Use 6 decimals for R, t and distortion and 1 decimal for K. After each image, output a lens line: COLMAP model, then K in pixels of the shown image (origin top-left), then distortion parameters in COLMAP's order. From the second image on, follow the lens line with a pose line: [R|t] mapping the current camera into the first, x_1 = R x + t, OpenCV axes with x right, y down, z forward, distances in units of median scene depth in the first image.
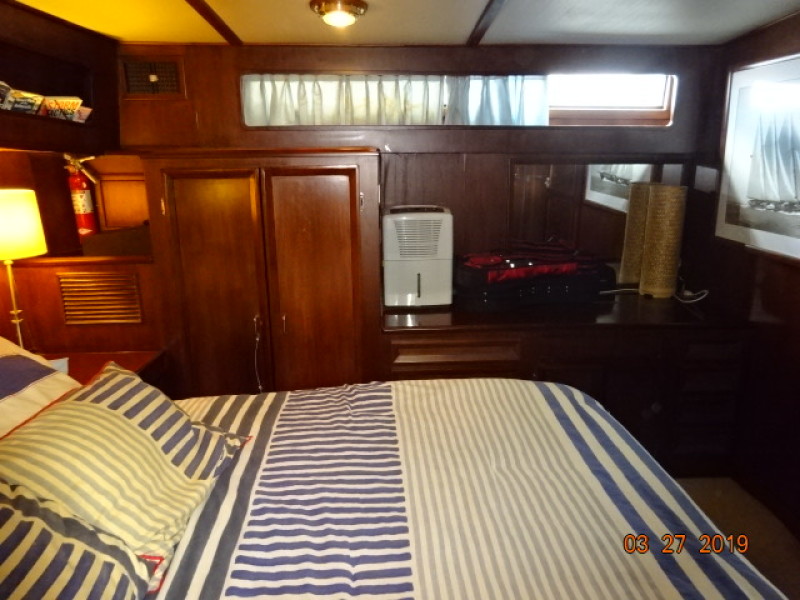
lens RADIAL K [[590.7, 0, 400.3], [0, 590.7, 298.5], [0, 0, 1]] dist [0.005216, 0.000838]
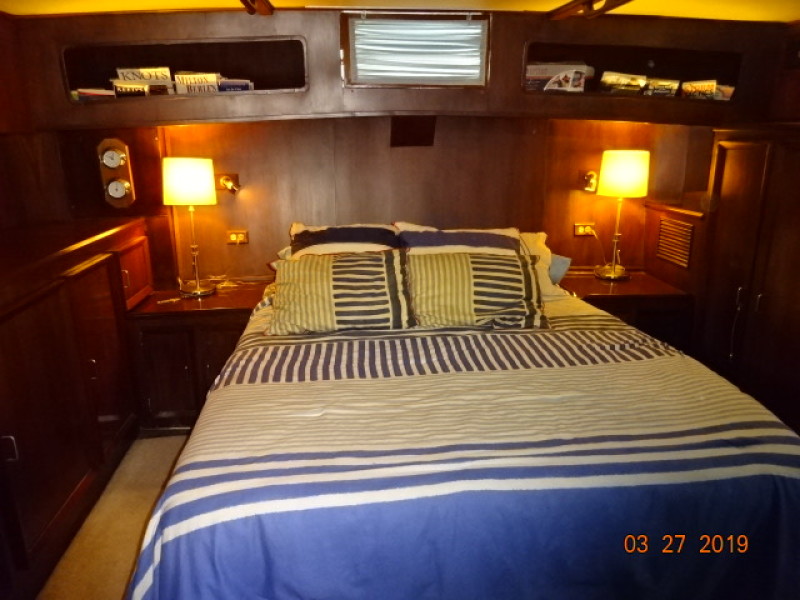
lens RADIAL K [[590.7, 0, 400.3], [0, 590.7, 301.8], [0, 0, 1]] dist [0.005216, 0.000838]
pose [[0.006075, 0.275757, -0.961208, 0.797916], [-0.245113, 0.932313, 0.265918, -0.078282], [0.969476, 0.233989, 0.073256, 0.396366]]
